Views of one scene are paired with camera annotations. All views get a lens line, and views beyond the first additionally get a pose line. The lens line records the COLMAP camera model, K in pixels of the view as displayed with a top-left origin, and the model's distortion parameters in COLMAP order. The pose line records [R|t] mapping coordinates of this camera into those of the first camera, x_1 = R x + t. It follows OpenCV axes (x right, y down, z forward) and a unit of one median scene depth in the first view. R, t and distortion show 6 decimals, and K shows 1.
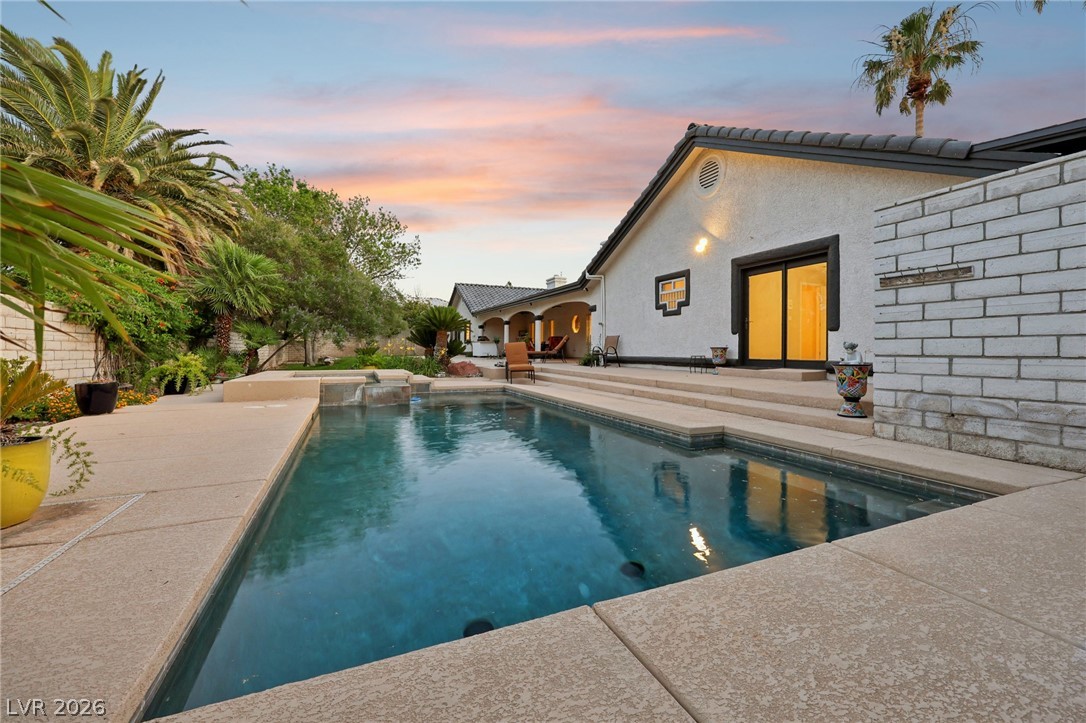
lens RADIAL K [[442.1, 0, 533.9], [0, 442.1, 344.8], [0, 0, 1]] dist [0.000473, -0.000662]
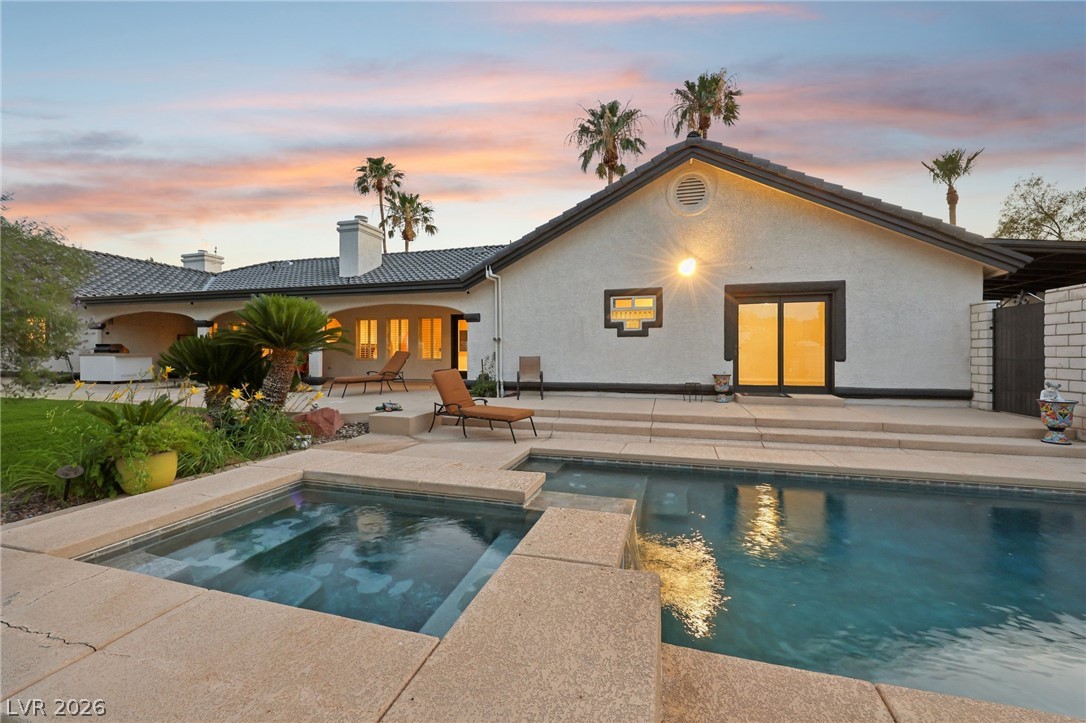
lens RADIAL K [[442.1, 0, 543.3], [0, 442.1, 352.8], [0, 0, 1]] dist [0.000473, -0.000662]
pose [[0.623585, -0.003941, 0.781745, -0.599701], [-0.005907, 0.999935, 0.009753, -0.049299], [-0.781733, -0.010700, 0.623521, 0.713410]]
